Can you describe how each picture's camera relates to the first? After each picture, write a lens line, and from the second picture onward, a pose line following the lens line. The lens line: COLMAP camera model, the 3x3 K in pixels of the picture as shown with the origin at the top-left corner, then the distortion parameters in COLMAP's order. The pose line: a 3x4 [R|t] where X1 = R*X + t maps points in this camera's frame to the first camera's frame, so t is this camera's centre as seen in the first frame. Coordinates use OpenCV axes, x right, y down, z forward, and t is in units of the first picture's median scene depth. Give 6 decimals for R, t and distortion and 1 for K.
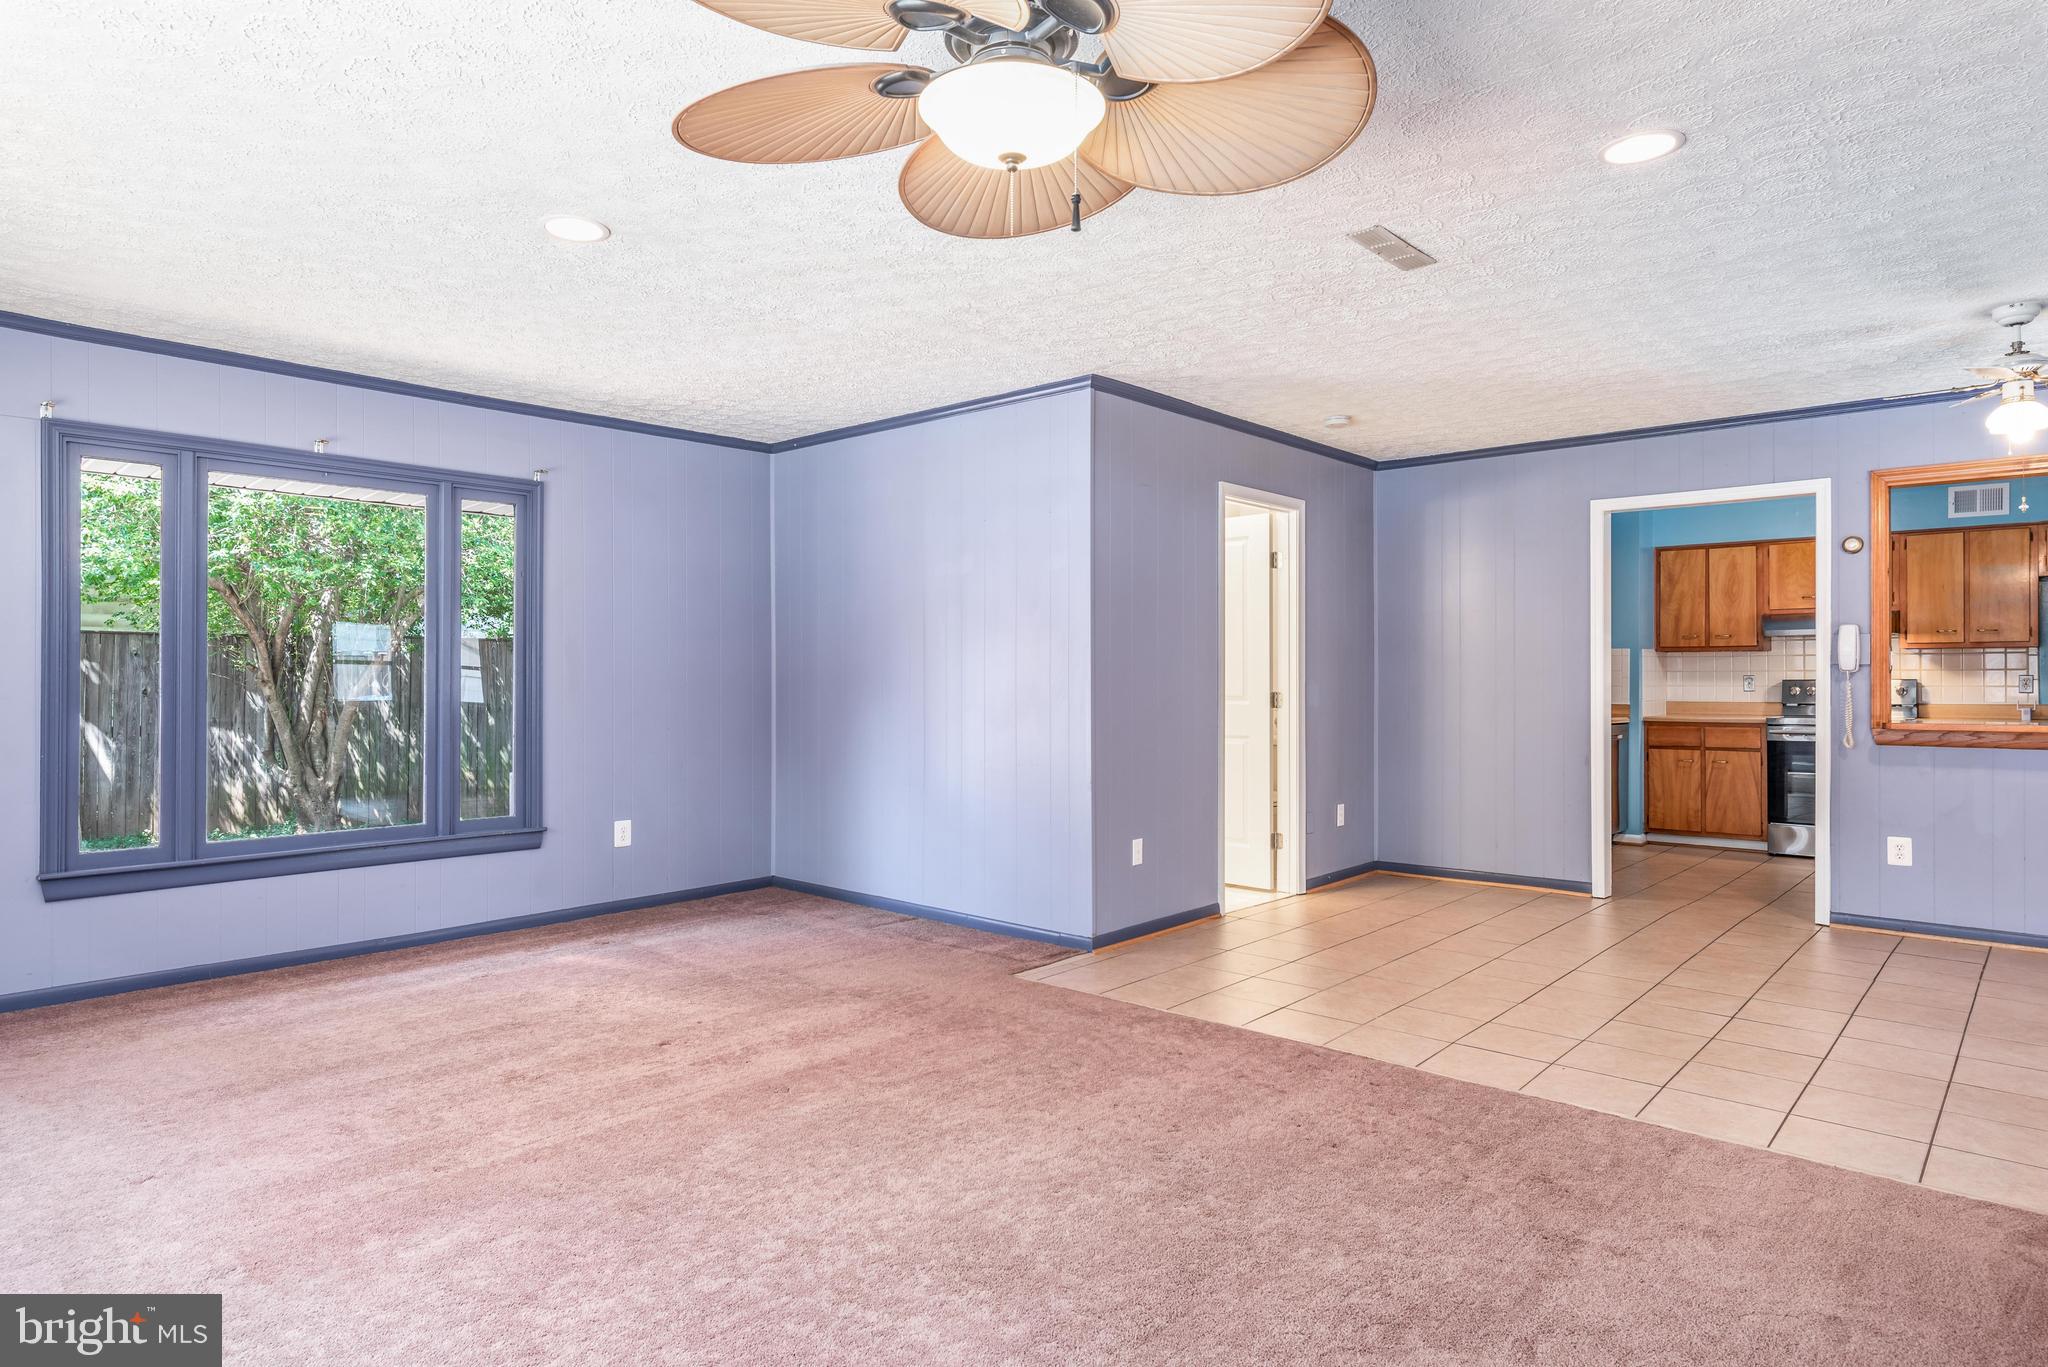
lens RADIAL K [[1168.1, 0, 1020.0], [0, 1168.1, 671.7], [0, 0, 1]] dist [-0.000419, -0.000418]
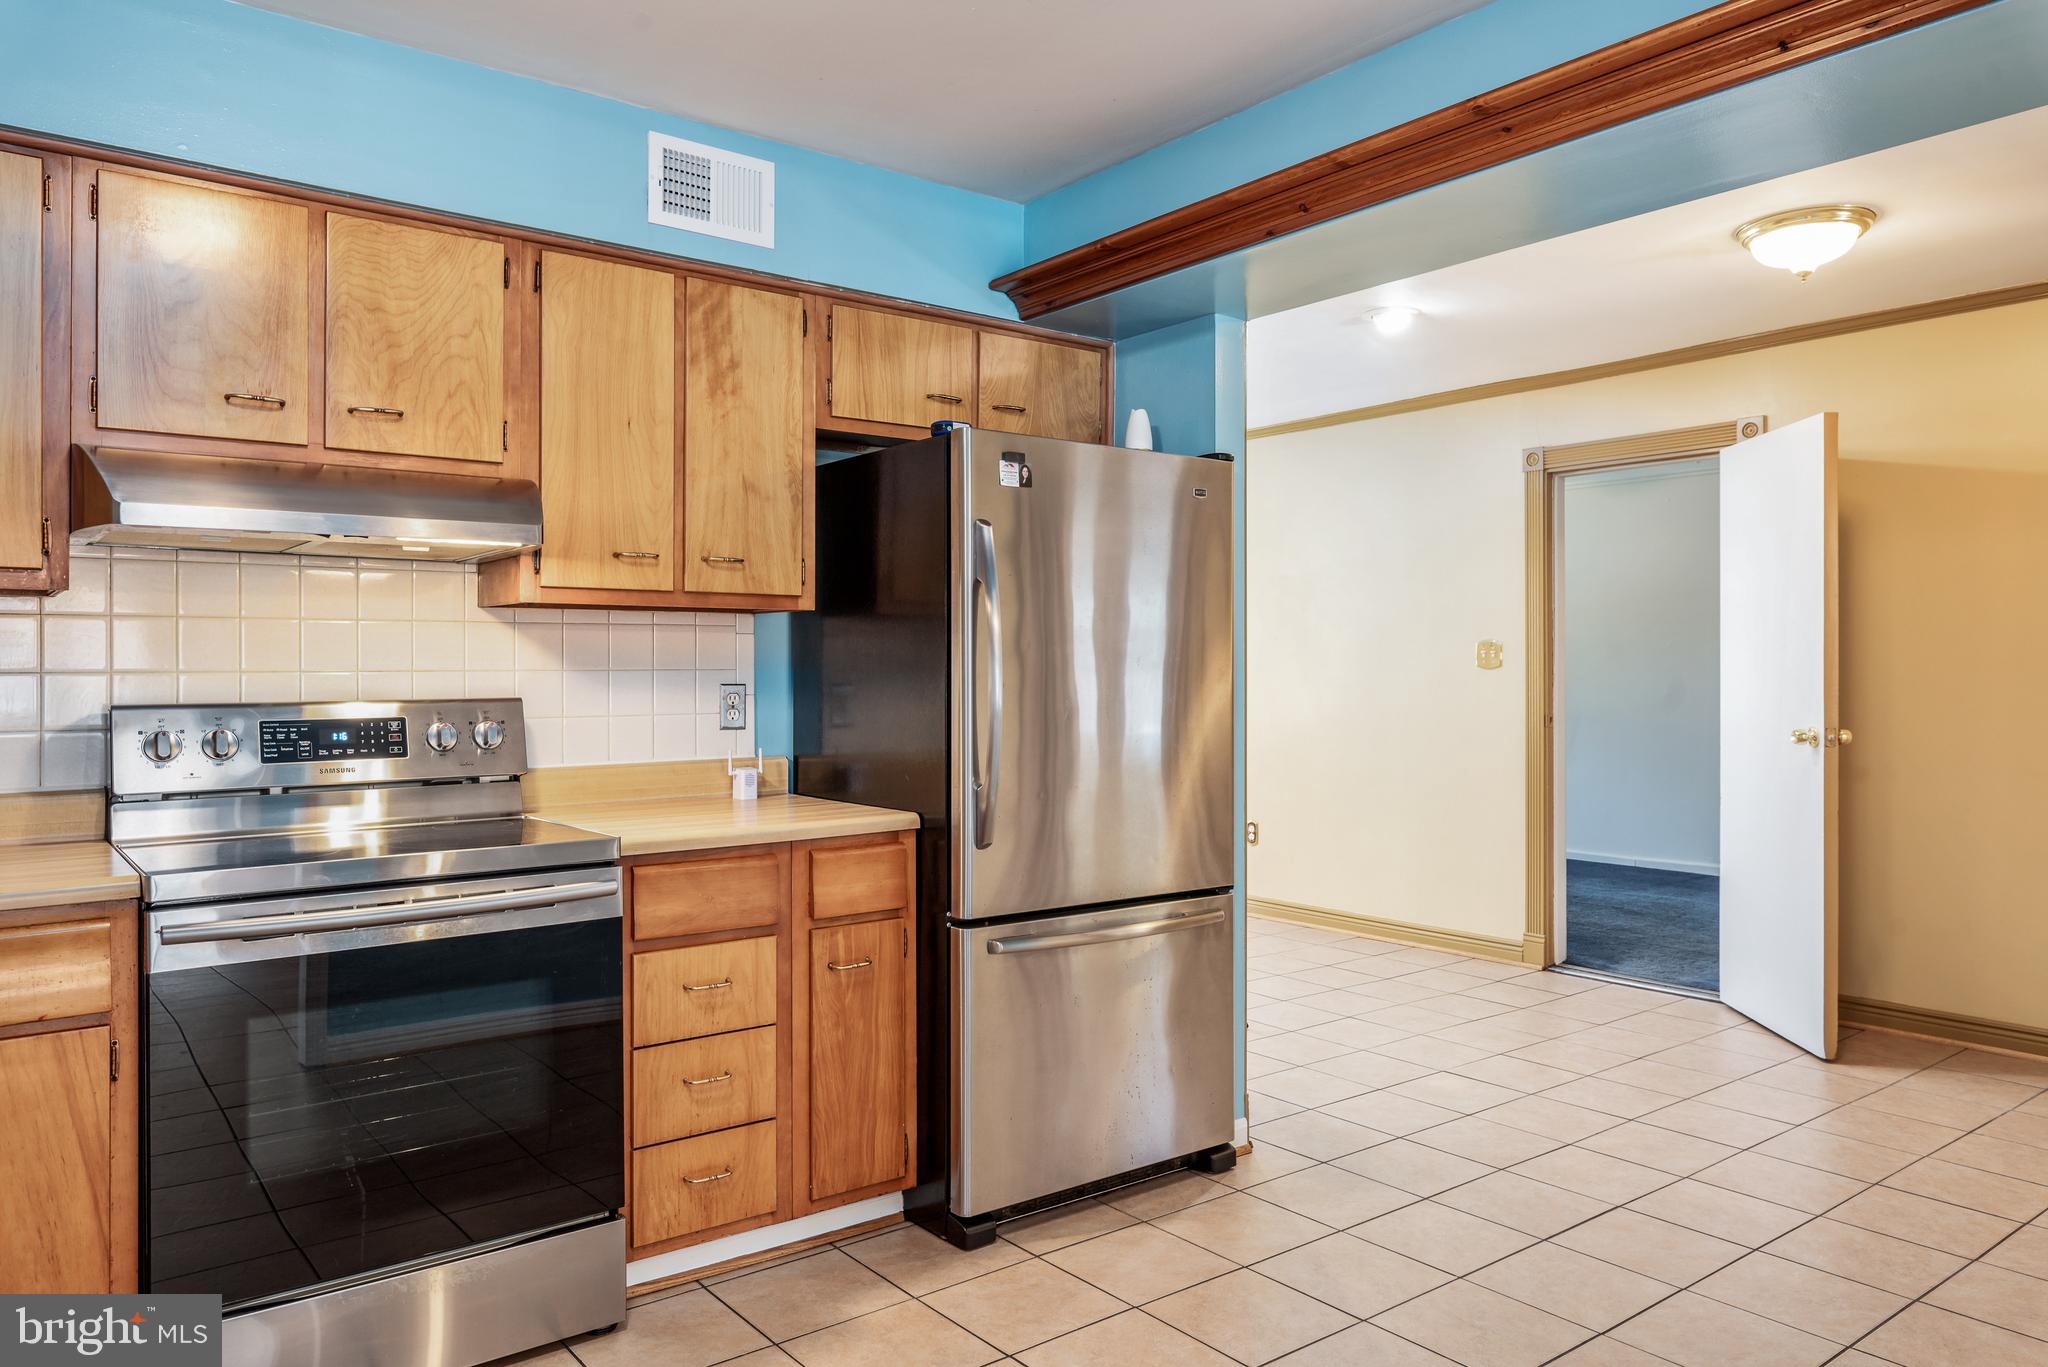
lens RADIAL K [[1398.2, 0, 1019.6], [0, 1398.2, 677.9], [0, 0, 1]] dist [0.000509, 0.001119]
pose [[0.176521, -0.002738, 0.984293, 0.418138], [-0.002232, 0.999992, 0.003182, -0.001209], [-0.984294, -0.002759, 0.176514, 0.827693]]
